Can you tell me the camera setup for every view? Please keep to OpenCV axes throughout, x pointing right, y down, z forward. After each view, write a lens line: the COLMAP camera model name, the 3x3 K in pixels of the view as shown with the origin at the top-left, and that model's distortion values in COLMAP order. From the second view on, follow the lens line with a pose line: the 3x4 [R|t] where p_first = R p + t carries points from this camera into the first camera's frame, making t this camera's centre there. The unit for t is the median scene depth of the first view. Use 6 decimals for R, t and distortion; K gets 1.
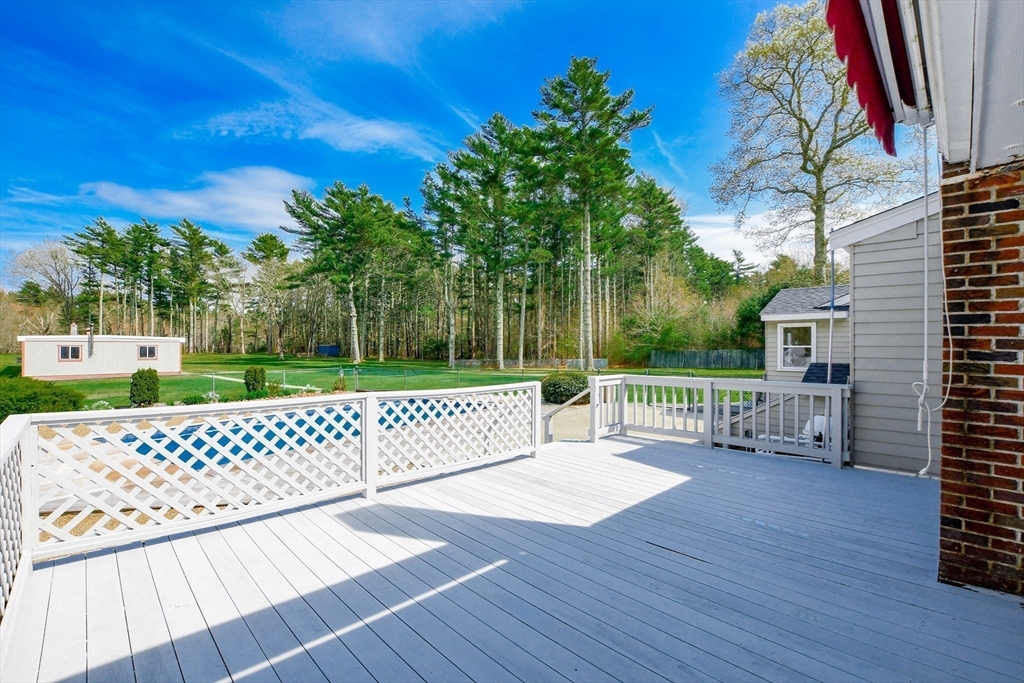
lens RADIAL K [[450.8, 0, 508.3], [0, 450.8, 343.2], [0, 0, 1]] dist [-0.032765, 0.005294]
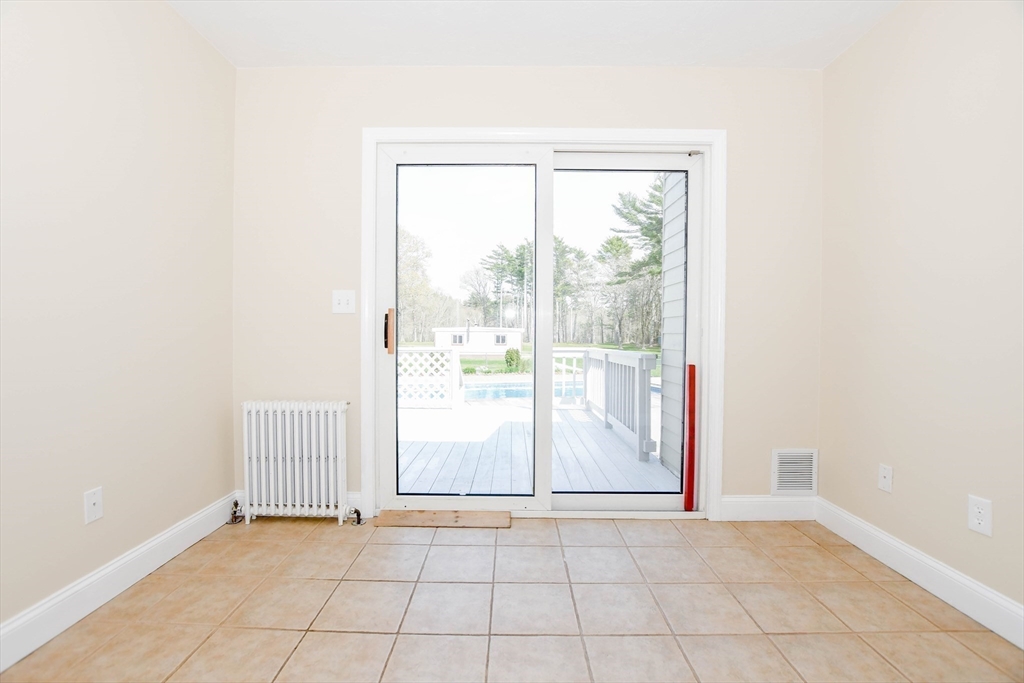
lens RADIAL K [[450.8, 0, 508.3], [0, 450.8, 343.2], [0, 0, 1]] dist [-0.032765, 0.005294]
pose [[0.714718, 0.012252, -0.699305, 0.083192], [-0.000791, 0.999860, 0.016710, 0.004604], [0.699412, -0.011390, 0.714628, 0.020797]]
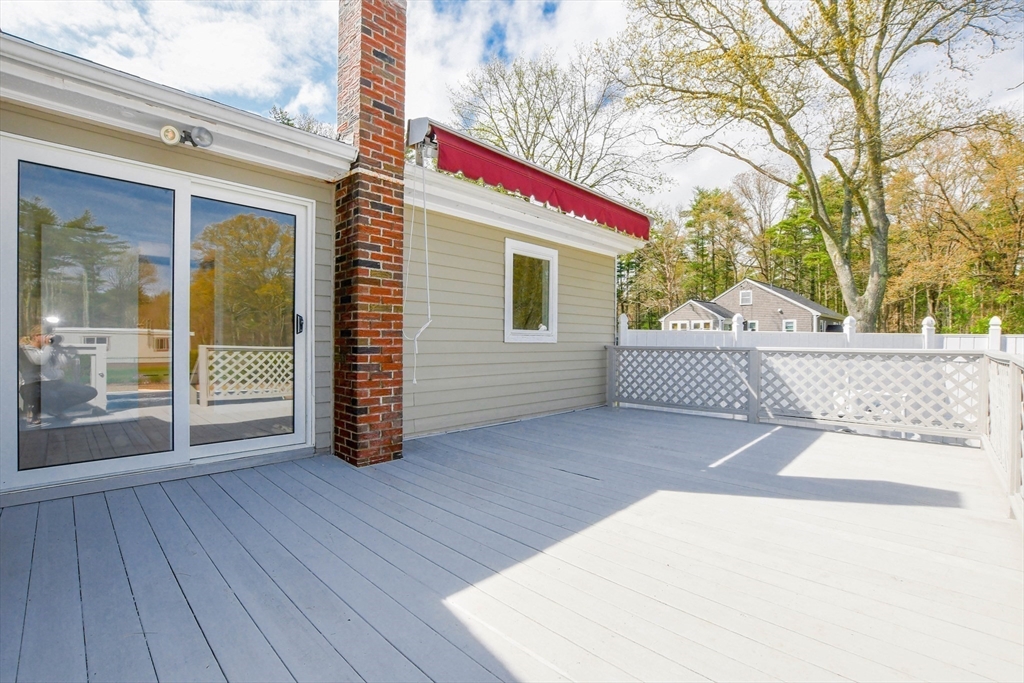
lens RADIAL K [[450.8, 0, 508.3], [0, 450.8, 343.2], [0, 0, 1]] dist [-0.032765, 0.005294]
pose [[-0.999185, -0.012682, -0.038314, 0.026564], [-0.012706, 0.999919, 0.000389, 0.006298], [0.038306, 0.000876, -0.999266, 0.096649]]
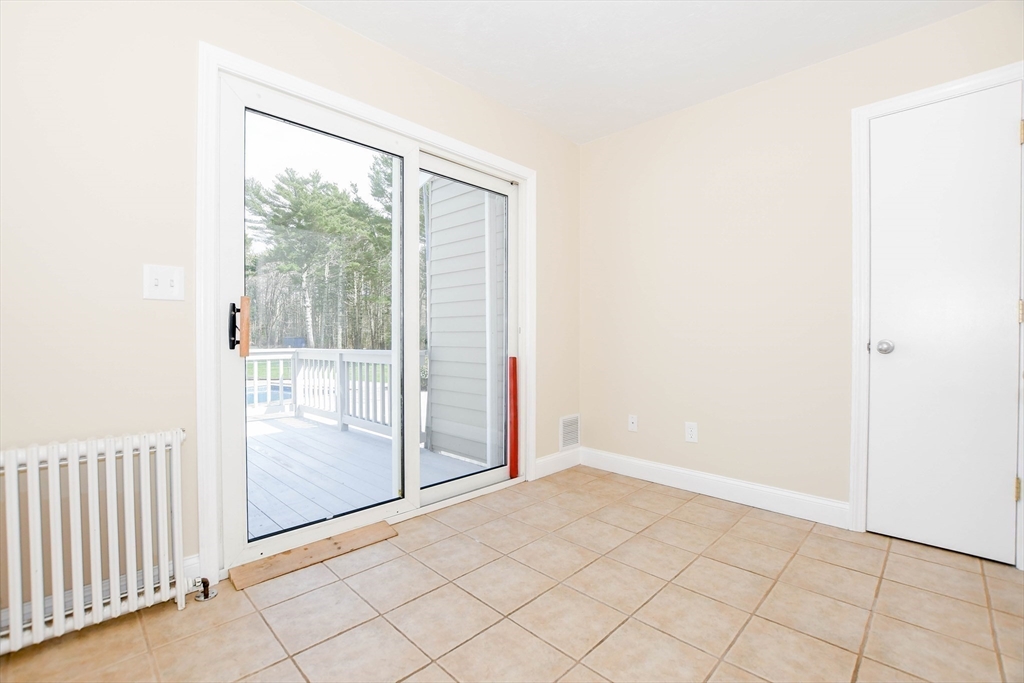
lens RADIAL K [[450.8, 0, 508.3], [0, 450.8, 343.2], [0, 0, 1]] dist [-0.032765, 0.005294]
pose [[0.999679, -0.003252, 0.025138, 0.066750], [0.002845, 0.999865, 0.016193, 0.004867], [-0.025188, -0.016116, 0.999553, 0.012793]]
